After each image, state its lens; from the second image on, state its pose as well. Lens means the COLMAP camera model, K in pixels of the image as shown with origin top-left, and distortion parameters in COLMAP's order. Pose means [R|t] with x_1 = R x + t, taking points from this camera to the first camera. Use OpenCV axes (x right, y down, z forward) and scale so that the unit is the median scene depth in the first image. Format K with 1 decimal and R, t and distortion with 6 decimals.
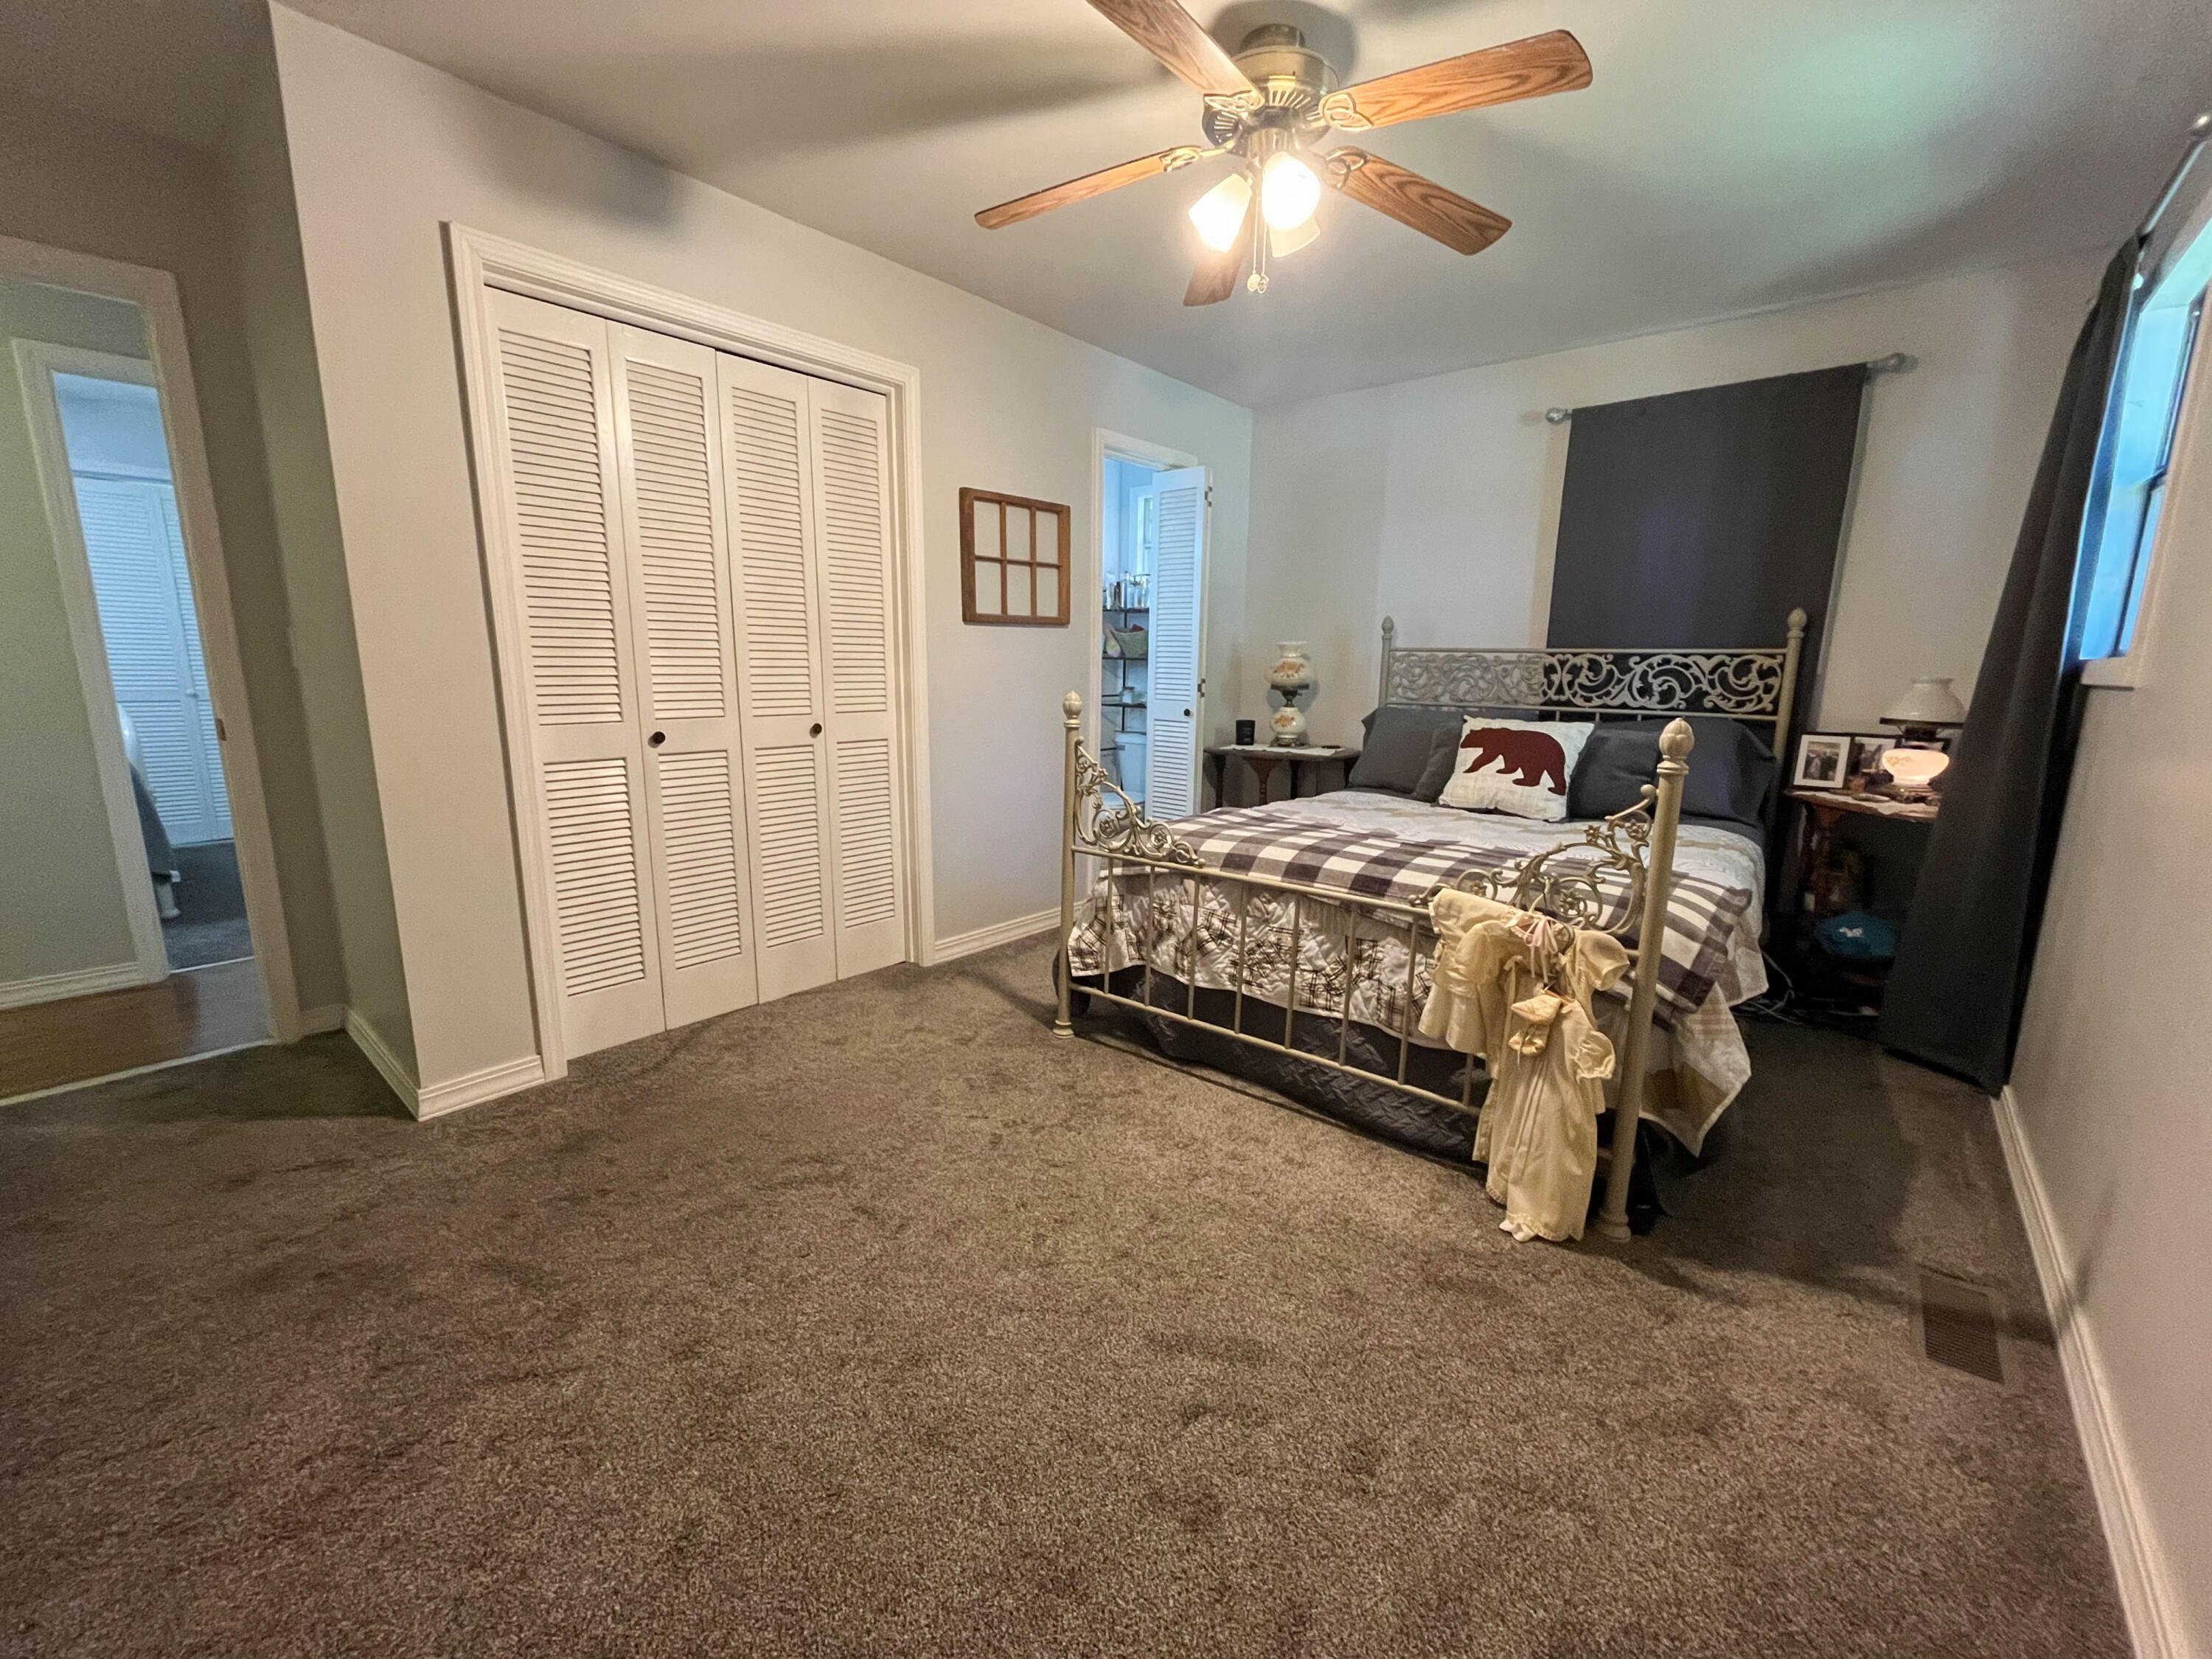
lens RADIAL K [[906.0, 0, 1122.1], [0, 906.0, 835.5], [0, 0, 1]] dist [-0.000327, 0.000001]
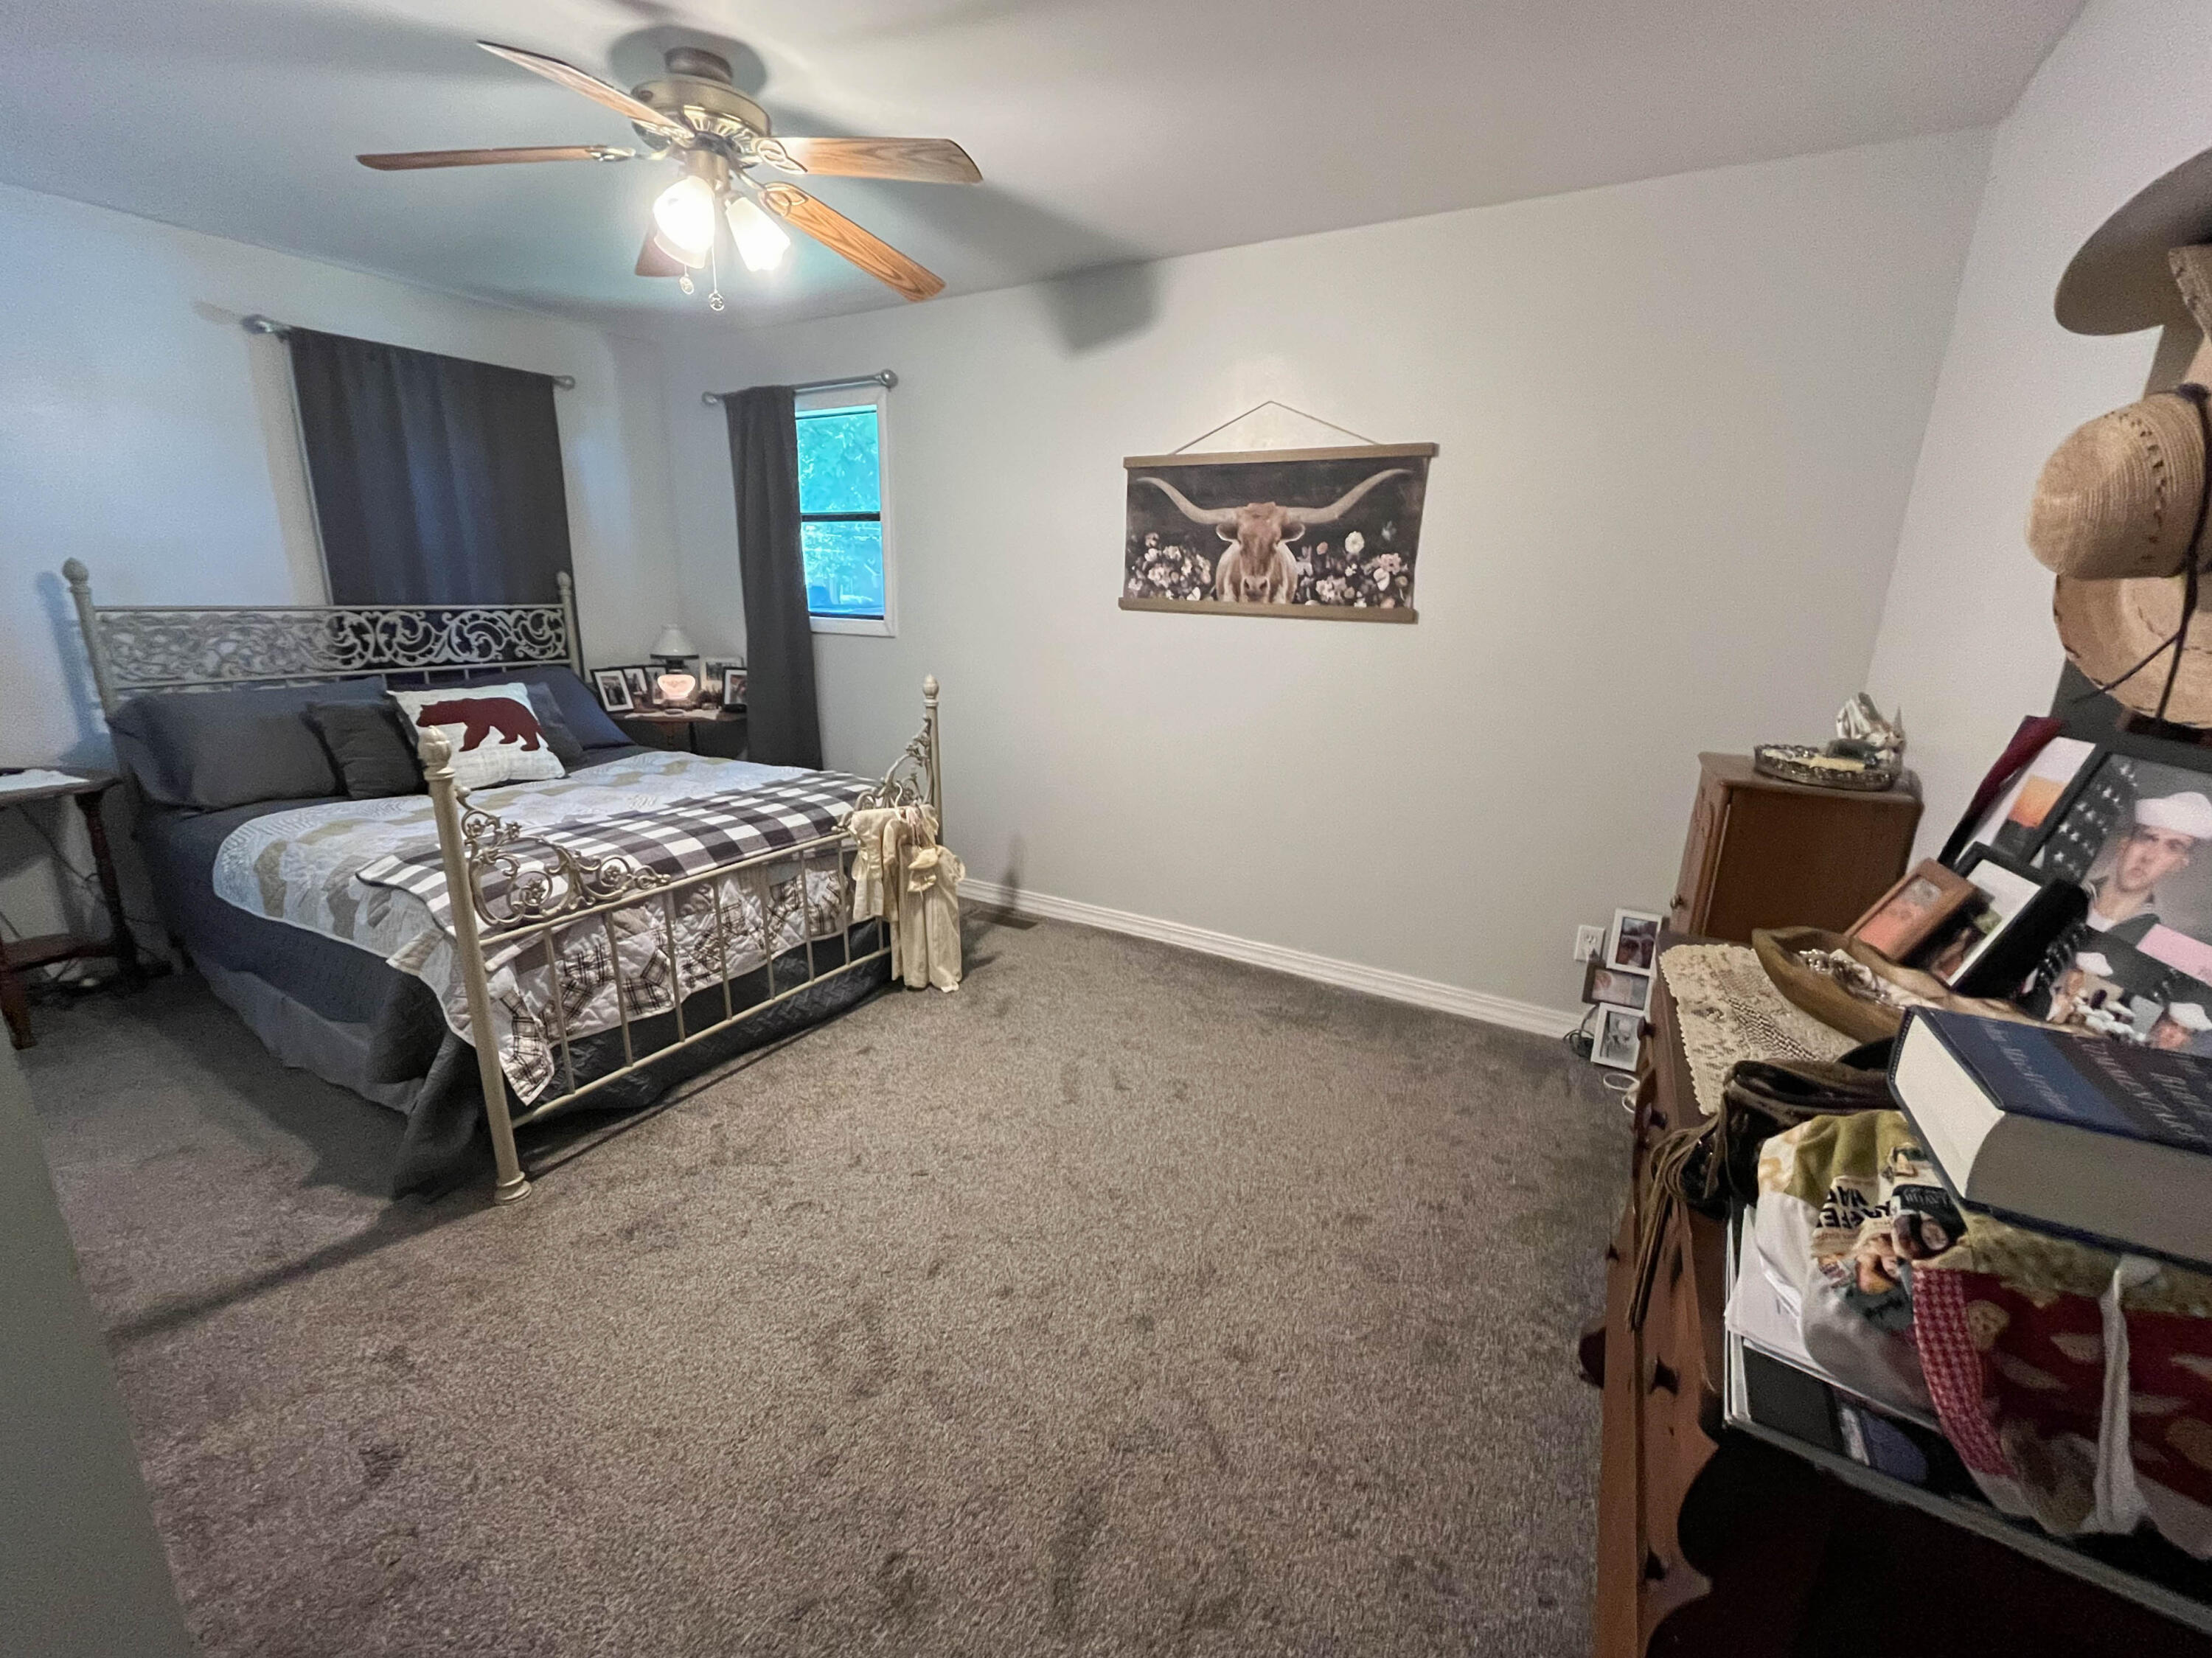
lens RADIAL K [[925.8, 0, 1101.9], [0, 925.8, 830.2], [0, 0, 1]] dist [-0.002205, 0.000095]
pose [[-0.161560, -0.268870, 0.949530, -0.639335], [0.161404, 0.942015, 0.294204, -0.164089], [-0.973574, 0.200790, -0.108795, 0.474390]]
